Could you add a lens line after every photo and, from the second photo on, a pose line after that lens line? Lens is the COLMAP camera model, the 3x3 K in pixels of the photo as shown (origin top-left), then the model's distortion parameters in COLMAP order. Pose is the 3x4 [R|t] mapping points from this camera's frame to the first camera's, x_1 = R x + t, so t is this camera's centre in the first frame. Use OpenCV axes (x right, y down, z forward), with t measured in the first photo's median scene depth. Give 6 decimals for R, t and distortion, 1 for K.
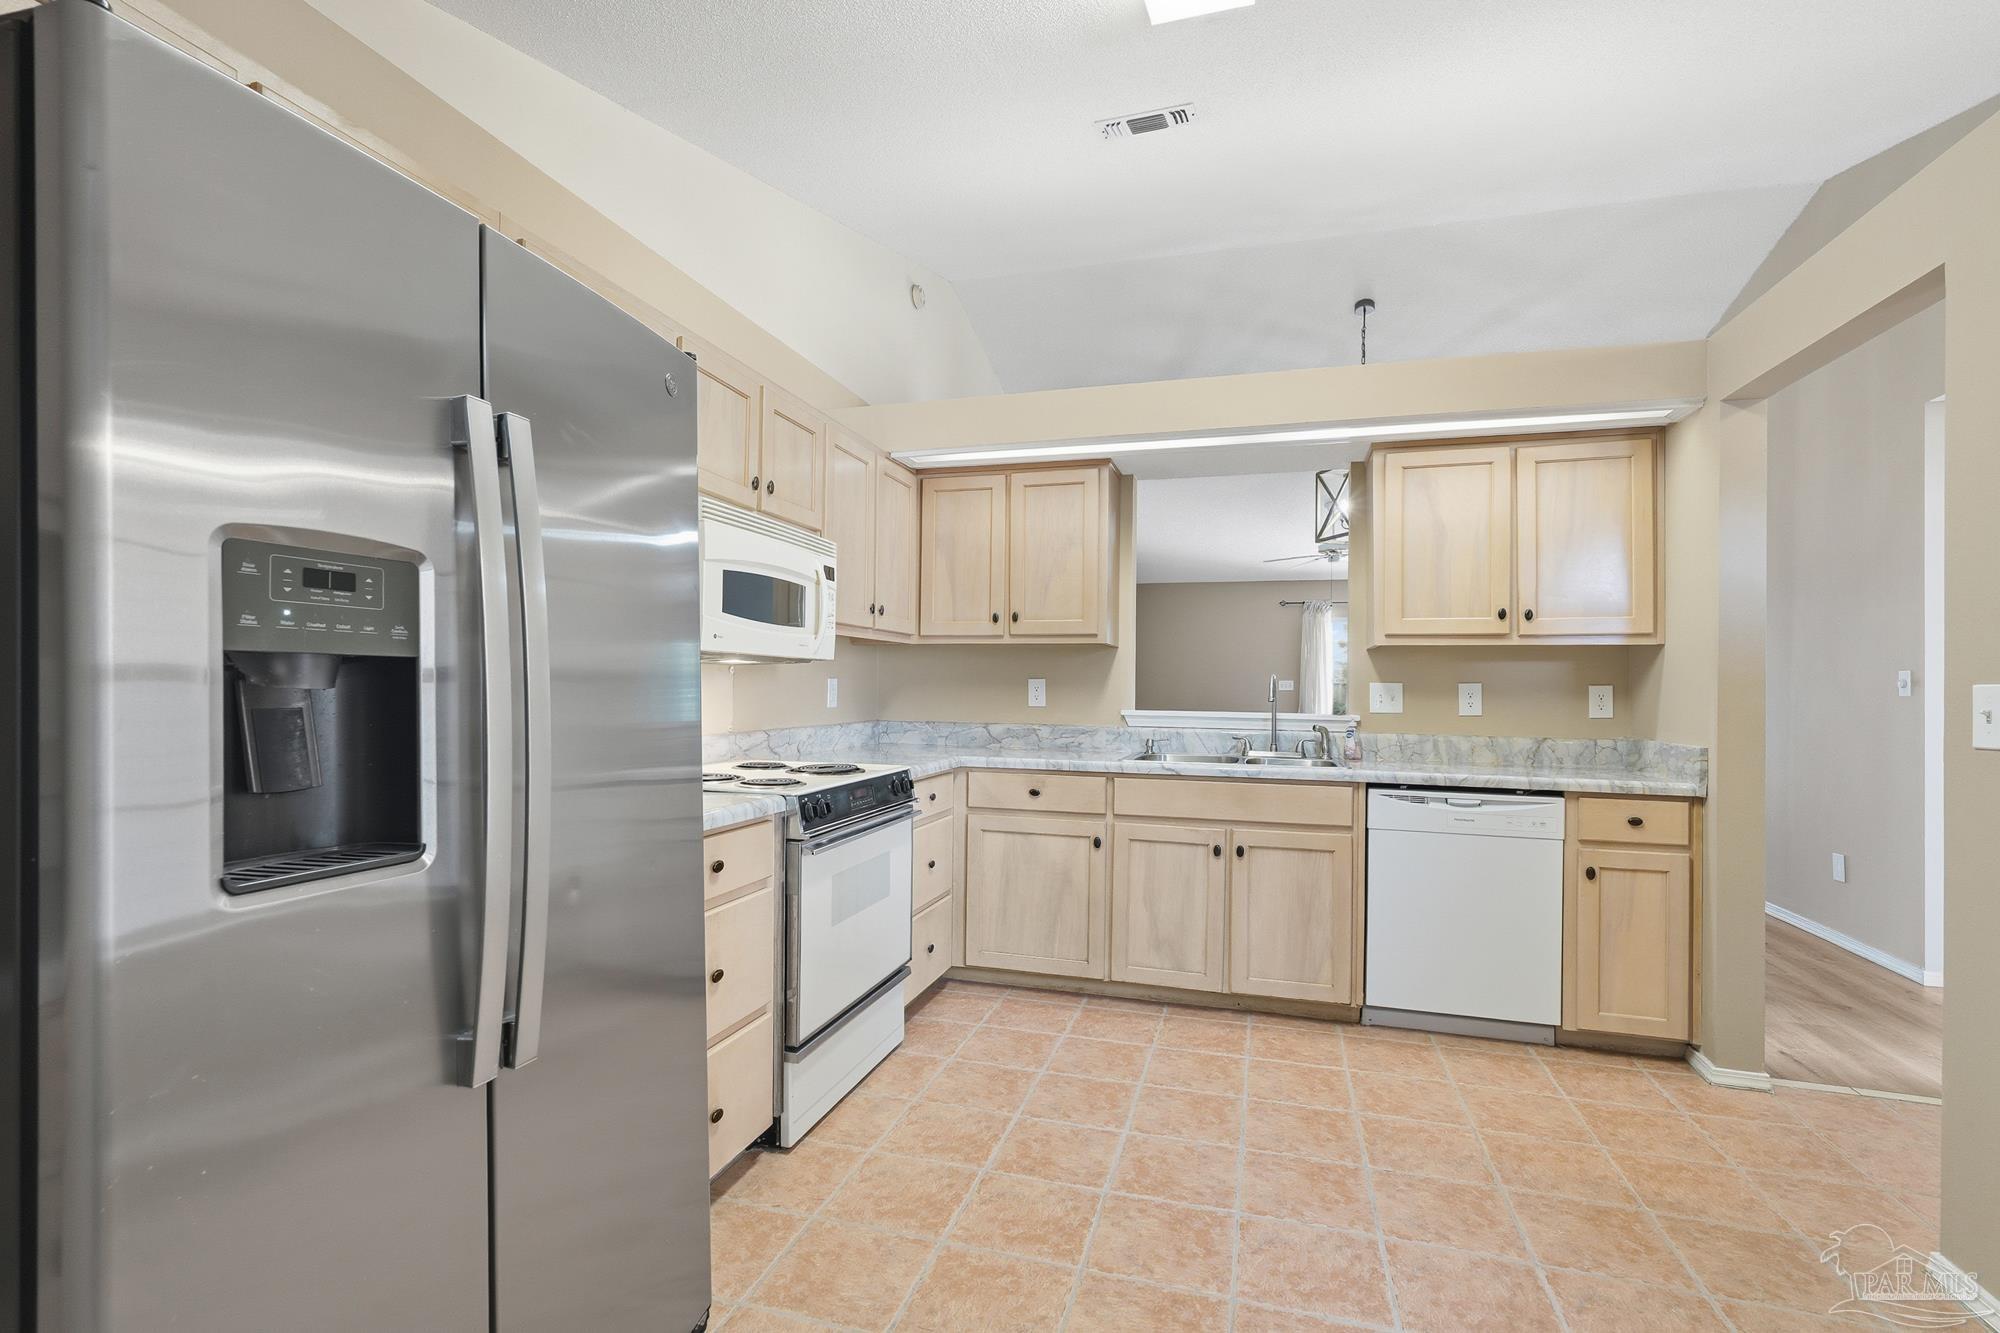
lens RADIAL K [[907.4, 0, 1013.2], [0, 907.4, 697.1], [0, 0, 1]] dist [-0.002437, 0.004386]
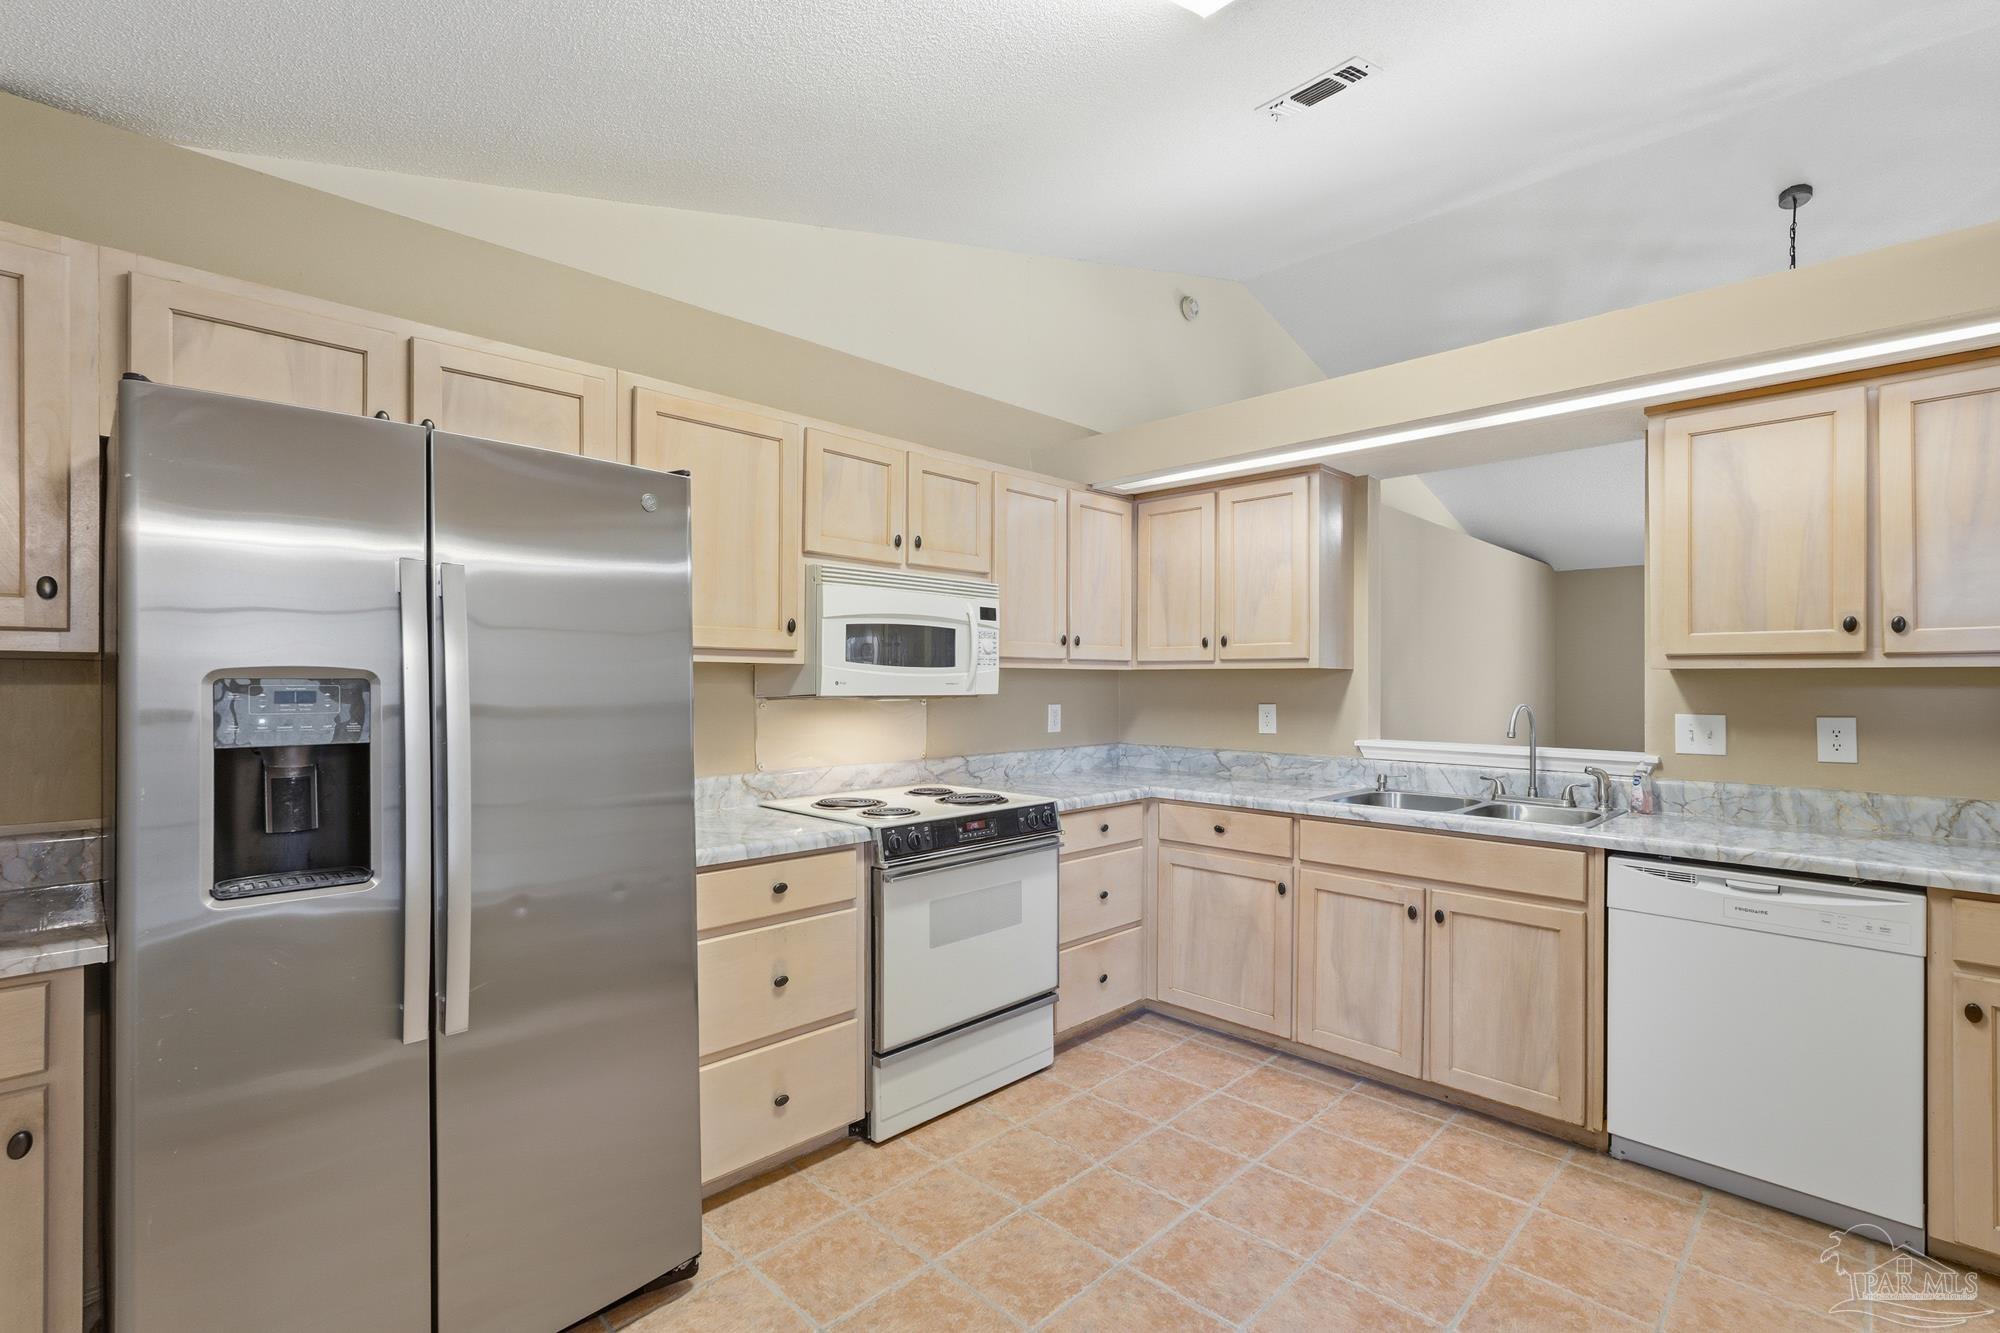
lens RADIAL K [[907.4, 0, 1003.7], [0, 907.4, 697.4], [0, 0, 1]] dist [-0.002437, 0.004386]
pose [[0.881315, -0.000226, -0.472529, 0.304093], [0.001526, 0.999996, 0.002368, -0.039014], [0.472526, -0.002808, 0.881312, 0.065251]]
